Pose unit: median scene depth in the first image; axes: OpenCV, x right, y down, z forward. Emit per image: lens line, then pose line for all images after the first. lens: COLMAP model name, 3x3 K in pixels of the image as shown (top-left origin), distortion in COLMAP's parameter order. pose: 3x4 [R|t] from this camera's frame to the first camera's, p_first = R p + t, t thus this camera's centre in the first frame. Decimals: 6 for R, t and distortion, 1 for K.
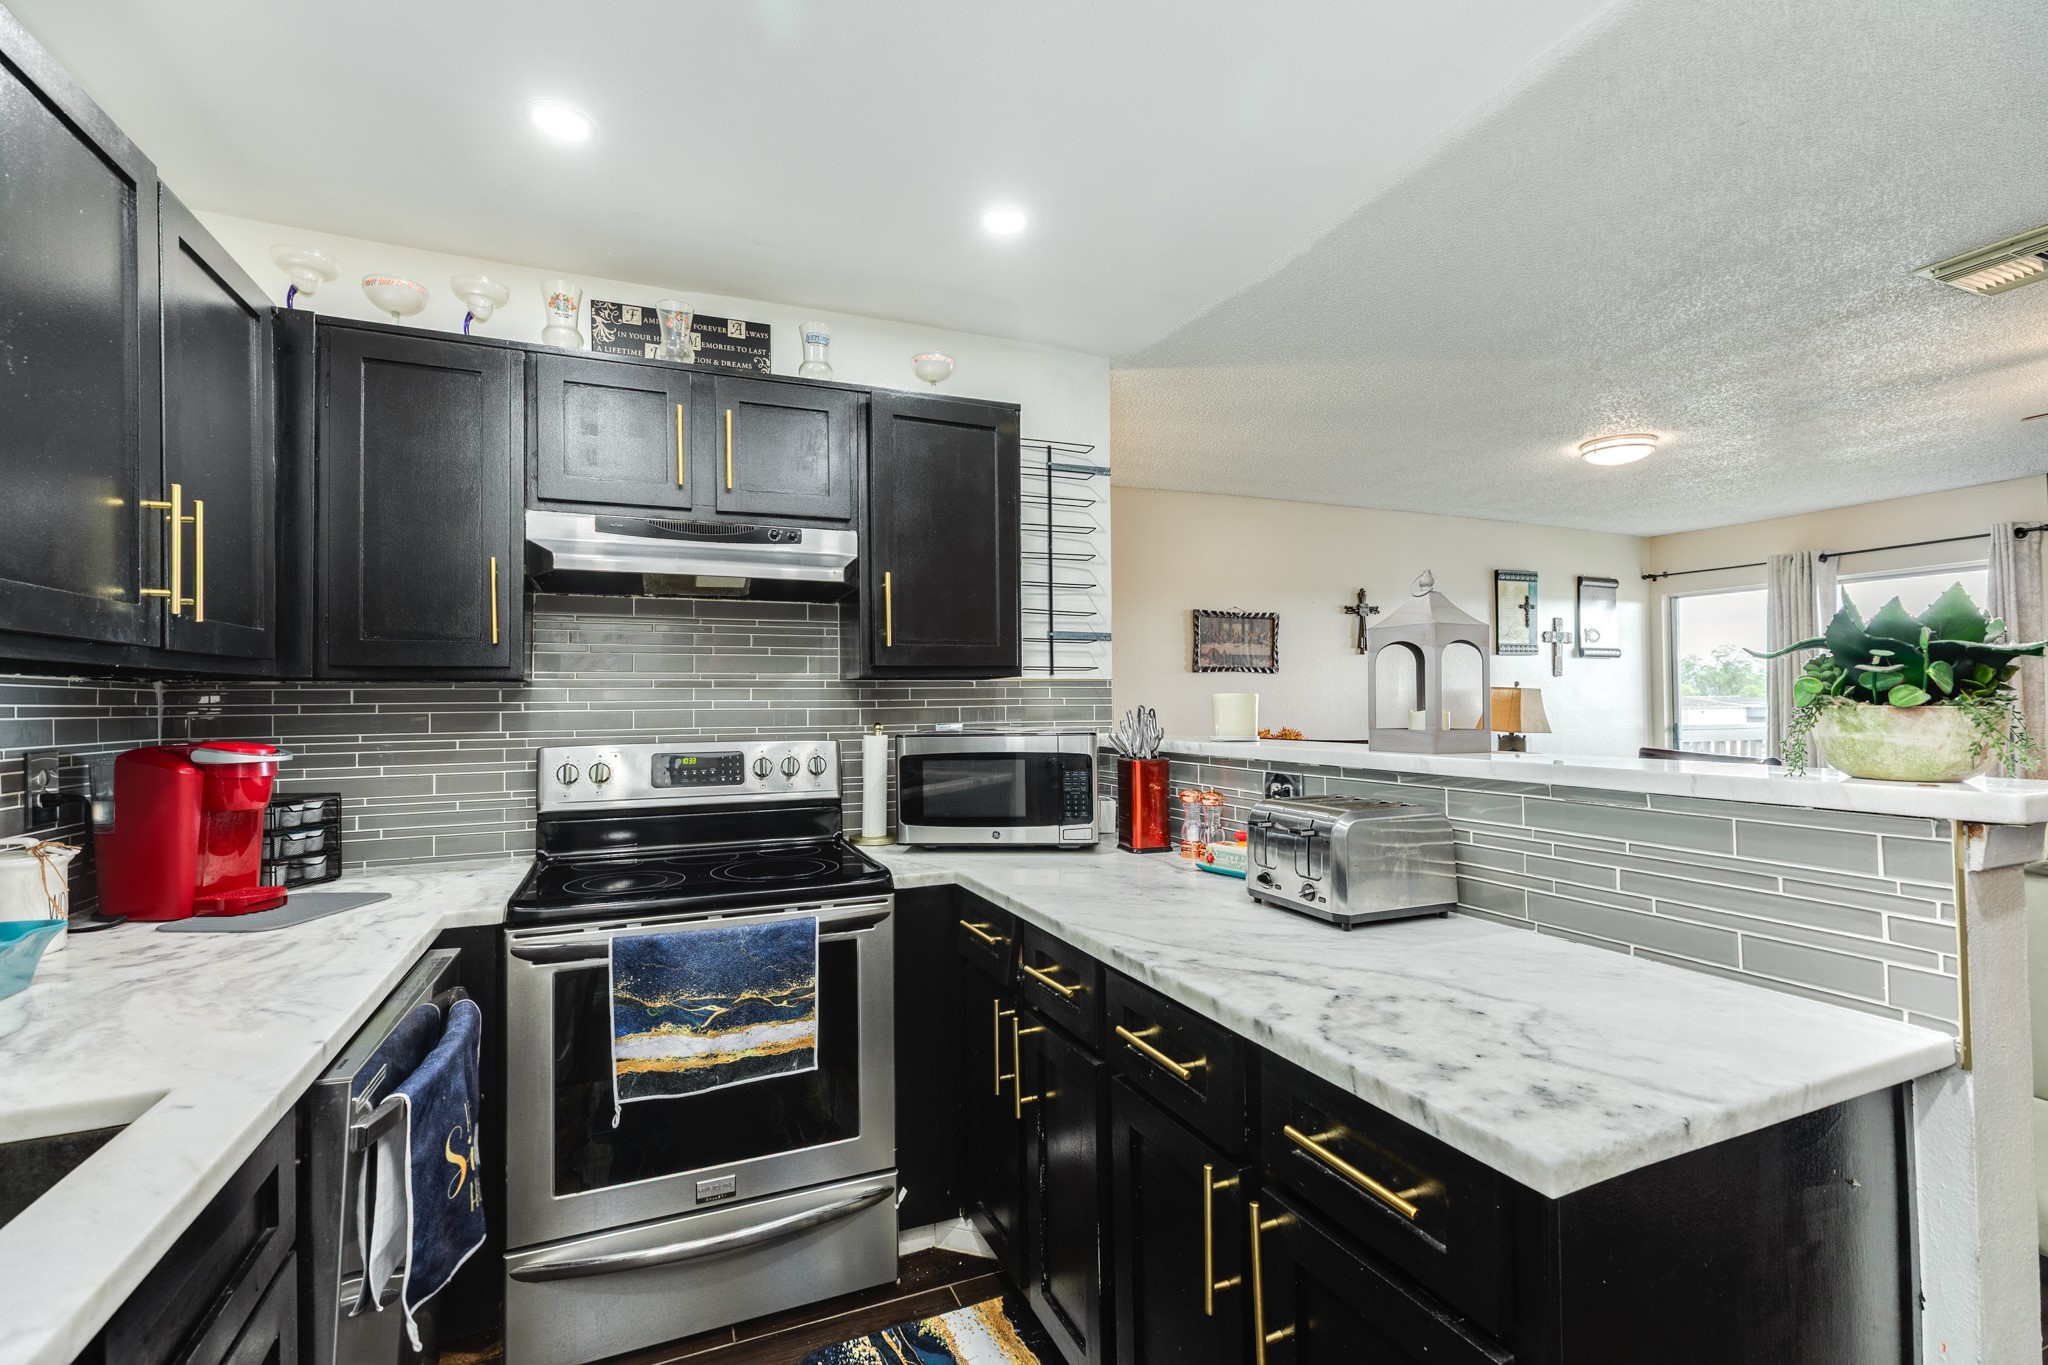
lens RADIAL K [[909.7, 0, 1028.5], [0, 909.7, 689.7], [0, 0, 1]] dist [0.002468, -0.000211]
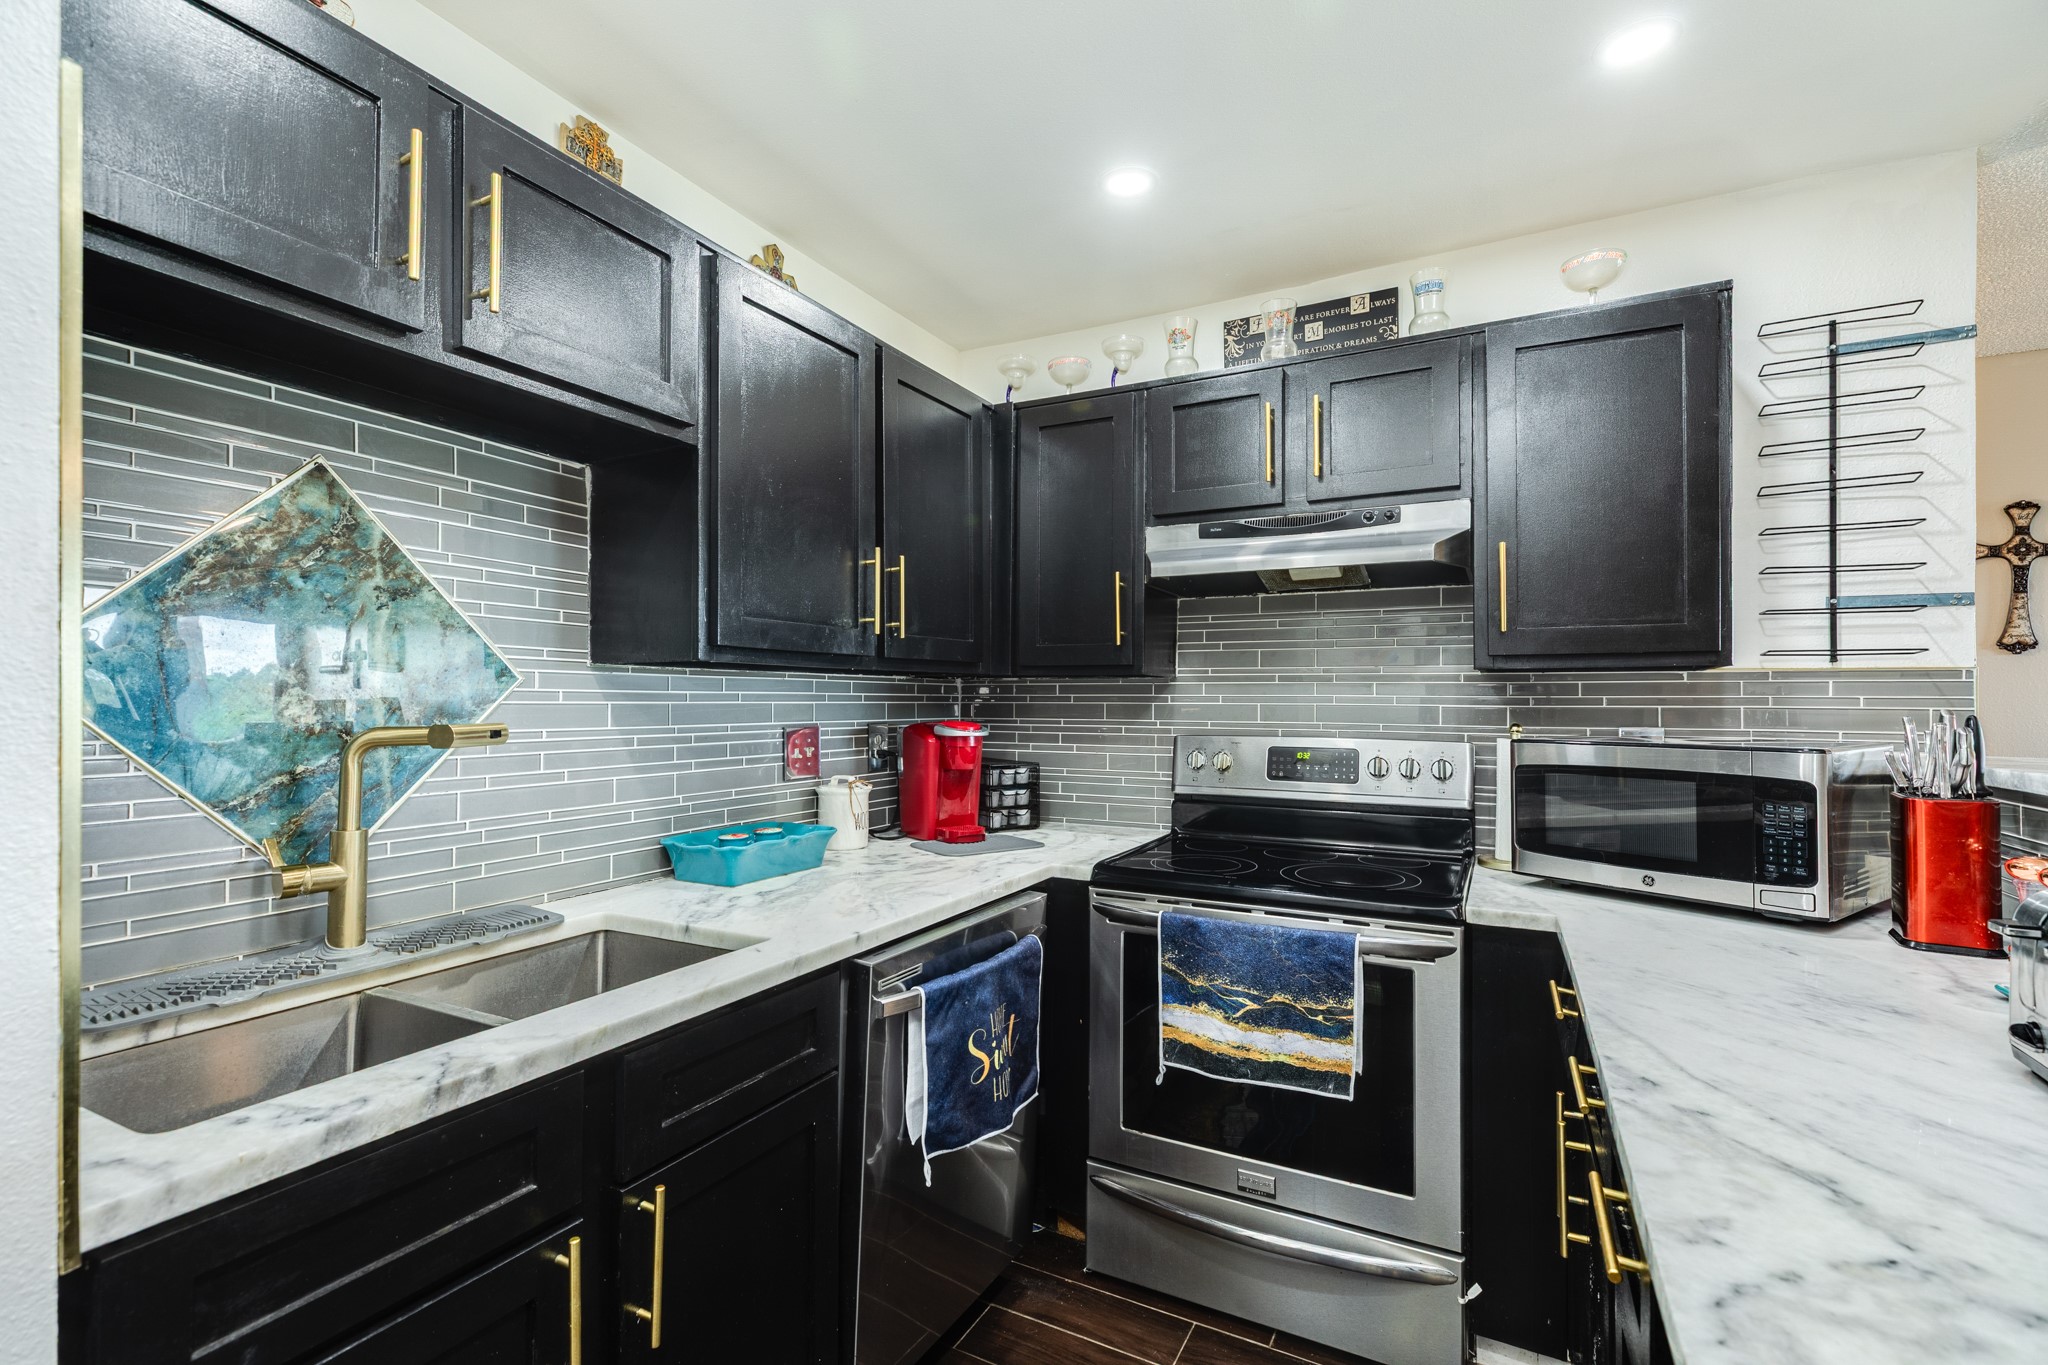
lens RADIAL K [[909.7, 0, 1001.9], [0, 909.7, 687.1], [0, 0, 1]] dist [0.002468, -0.000211]
pose [[0.626958, 0.002756, -0.779048, 0.221826], [0.000837, 0.999991, 0.004211, -0.001291], [0.779053, -0.003292, 0.626950, 0.134679]]
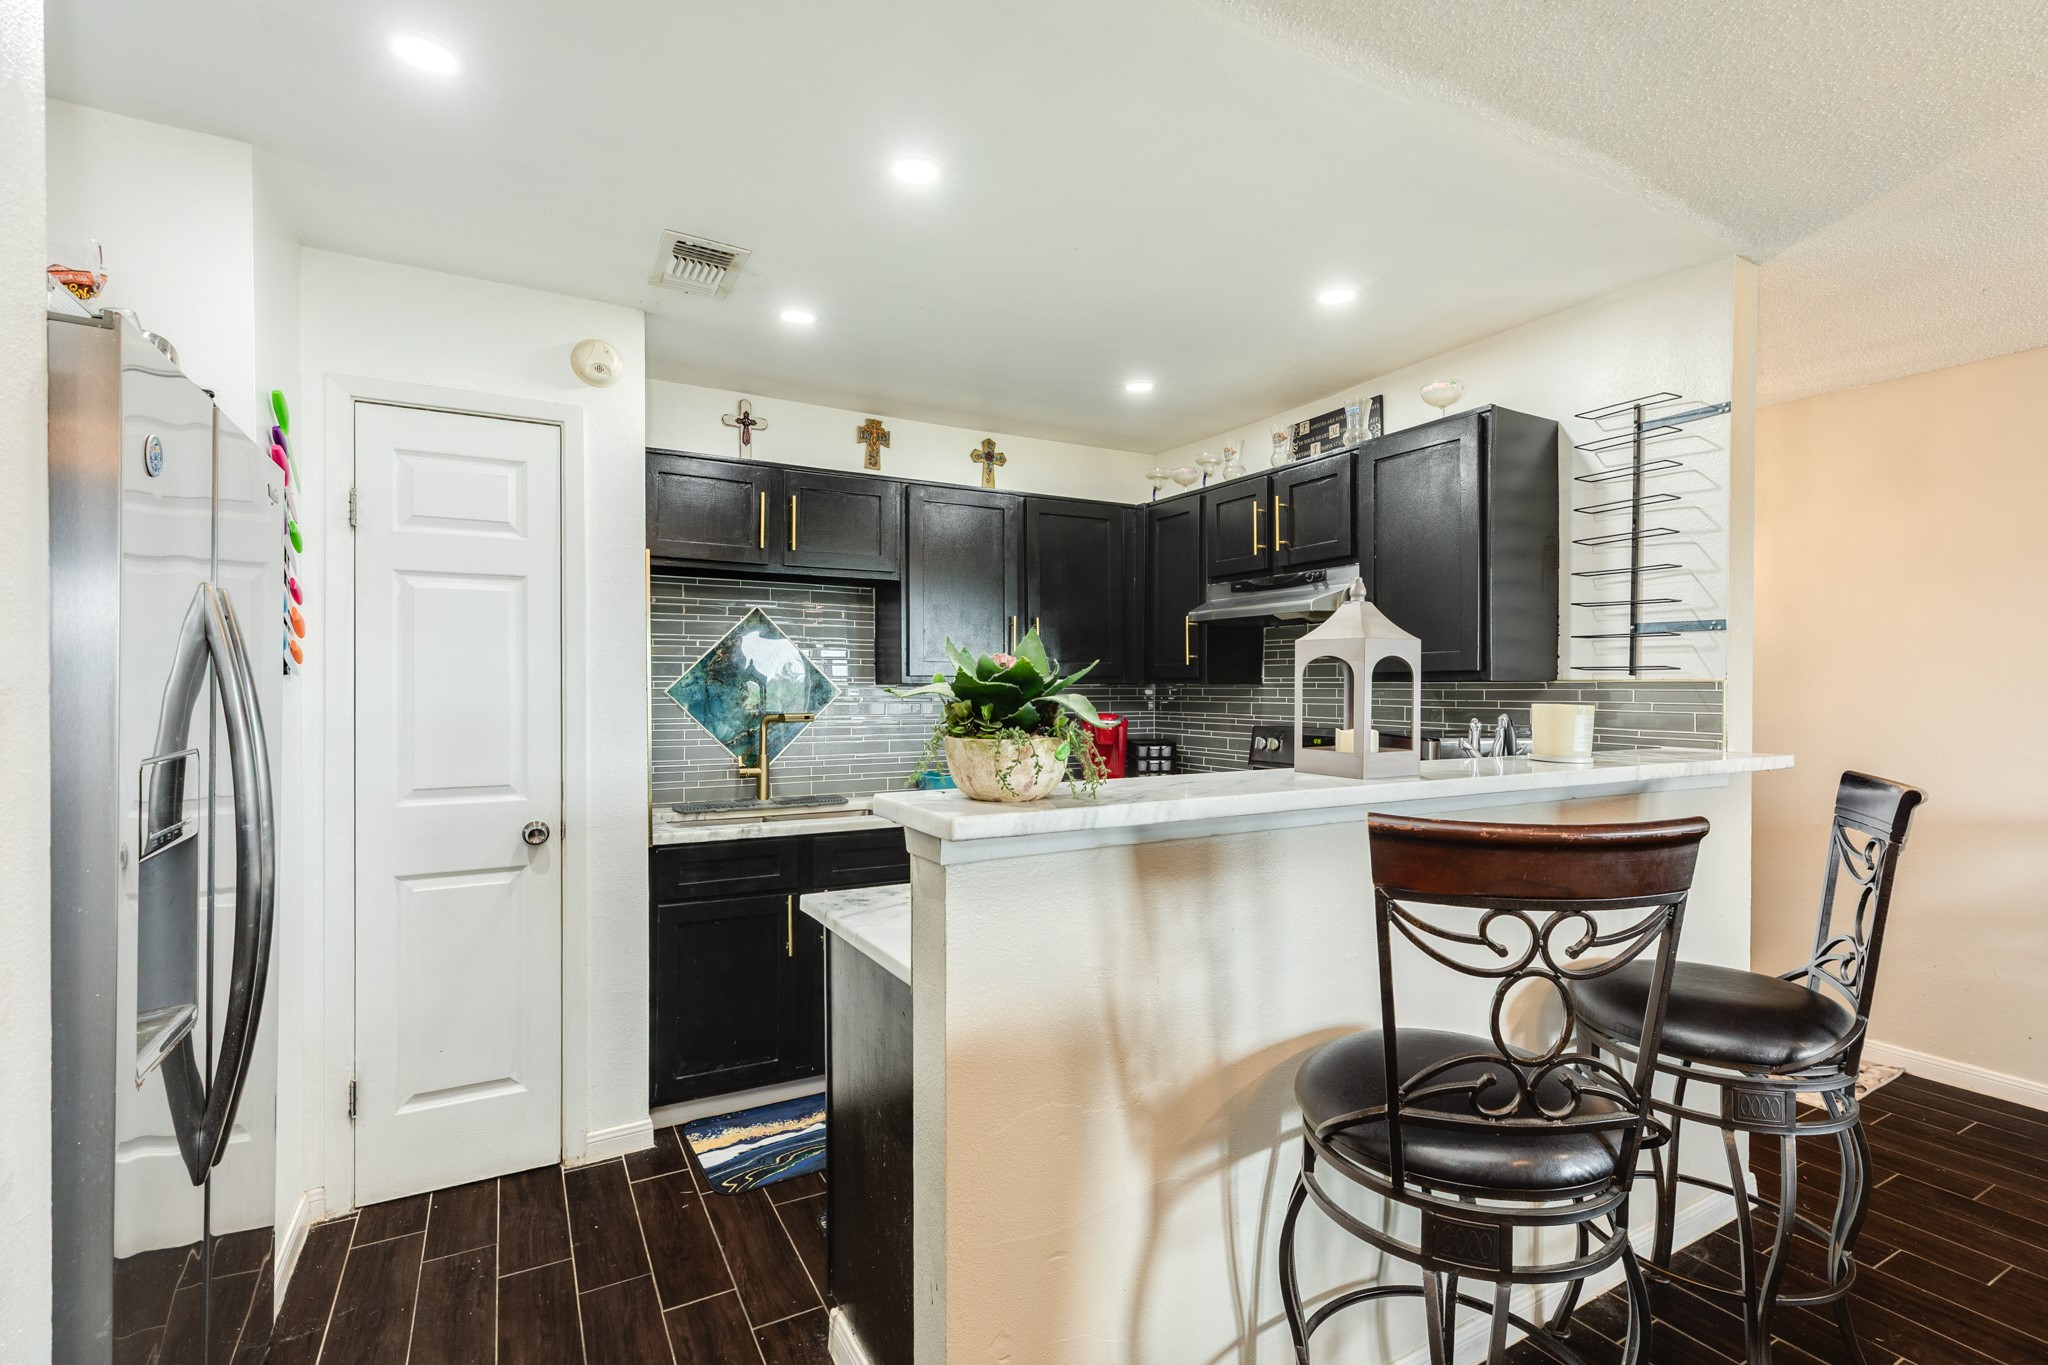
lens RADIAL K [[909.7, 0, 1041.0], [0, 909.7, 695.8], [0, 0, 1]] dist [0.002468, -0.000211]
pose [[0.123918, 0.020408, -0.992083, 1.084497], [0.013237, 0.999666, 0.022218, -0.031629], [0.992204, -0.015885, 0.123606, 0.462950]]
